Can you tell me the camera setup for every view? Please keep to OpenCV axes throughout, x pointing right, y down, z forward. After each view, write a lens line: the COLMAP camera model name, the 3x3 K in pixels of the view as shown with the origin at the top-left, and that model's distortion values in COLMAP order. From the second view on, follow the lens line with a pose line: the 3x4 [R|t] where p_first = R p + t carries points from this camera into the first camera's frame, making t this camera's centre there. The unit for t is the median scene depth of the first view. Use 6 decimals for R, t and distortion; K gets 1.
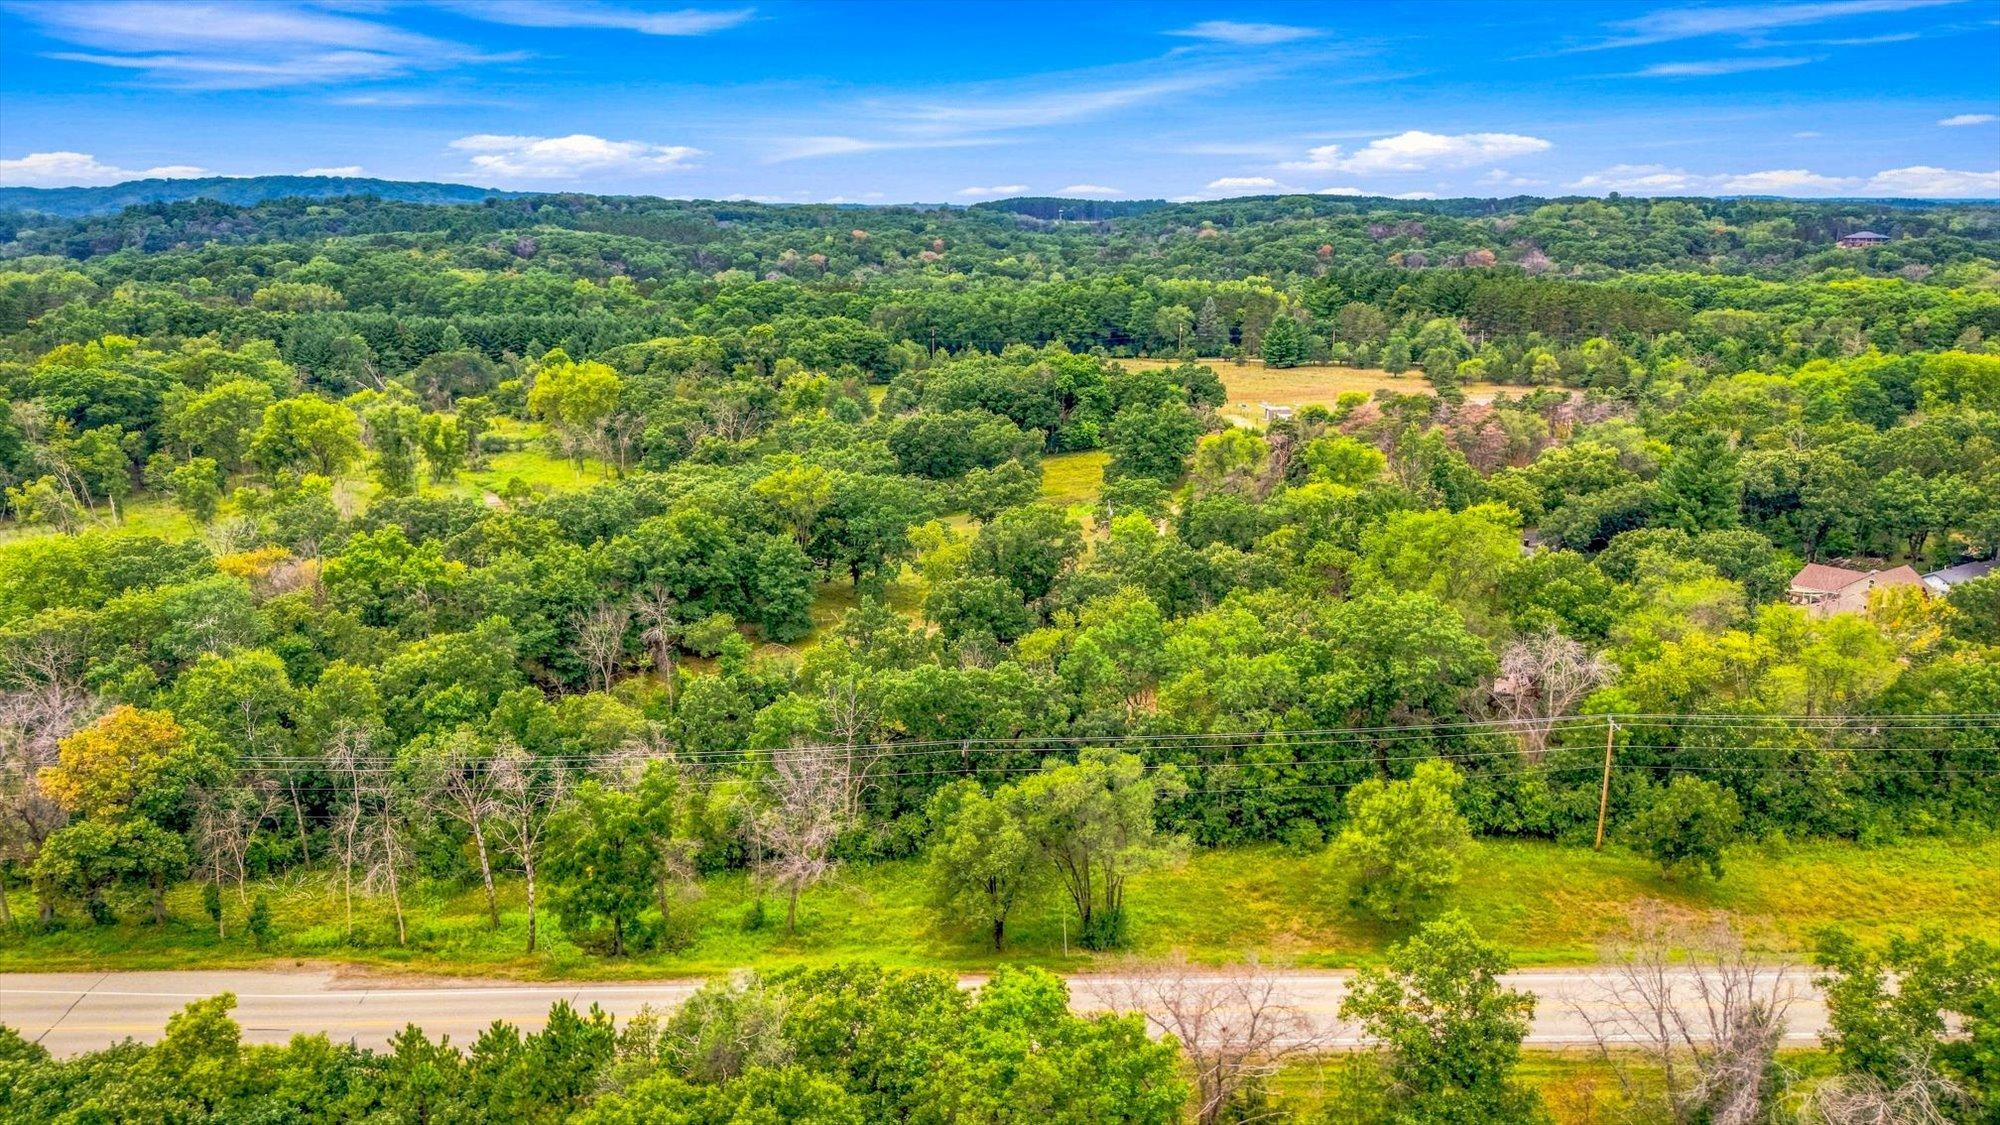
lens RADIAL K [[1481.4, 0, 998.2], [0, 1481.4, 564.0], [0, 0, 1]] dist [0.065187, -0.046321]
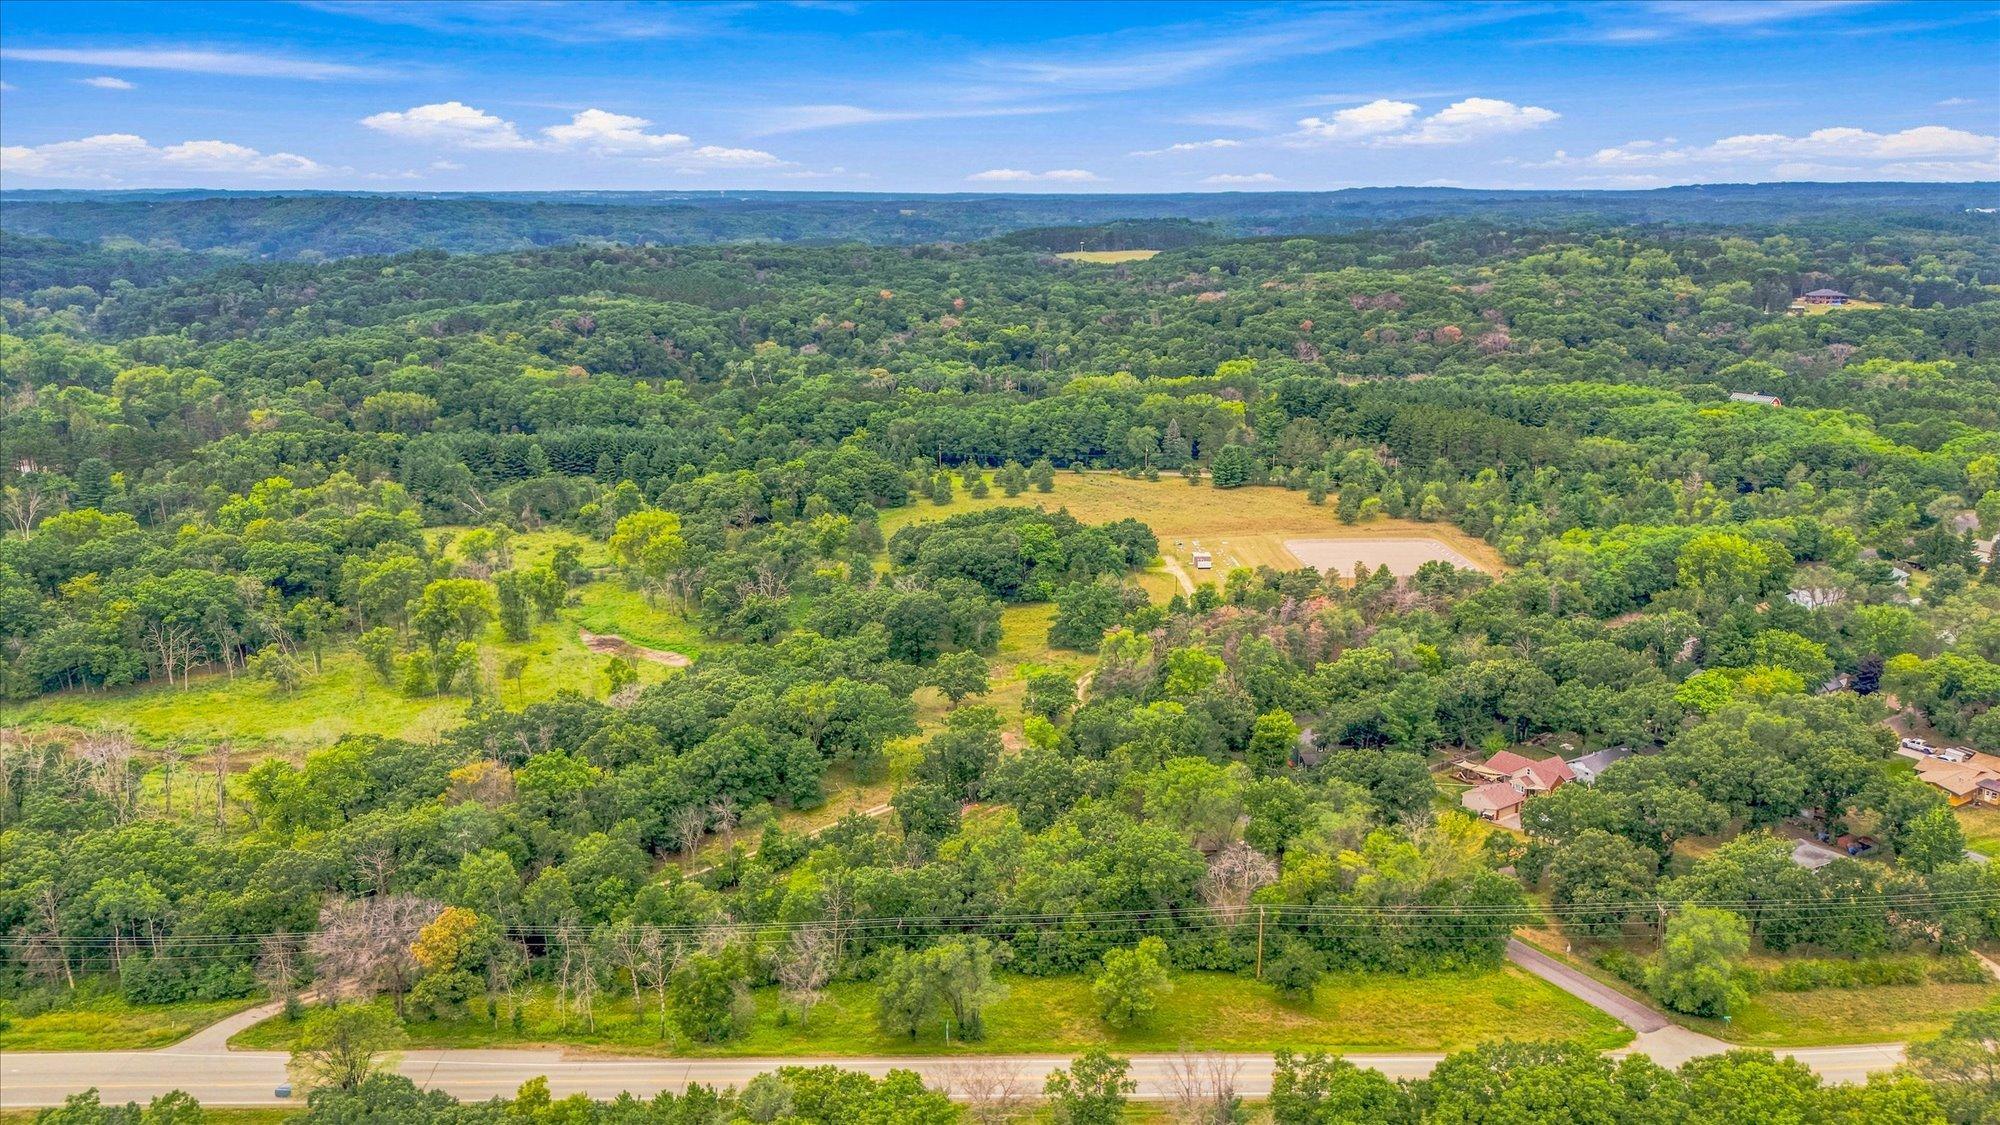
lens RADIAL K [[1512.0, 0, 1000.0], [0, 1512.0, 562.5], [0, 0, 1]] dist [0.081691, -0.085933]
pose [[0.999637, 0.000058, -0.026933, 0.137442], [0.000391, 0.999861, 0.016658, -0.318009], [0.026930, -0.016663, 0.999498, -0.764399]]
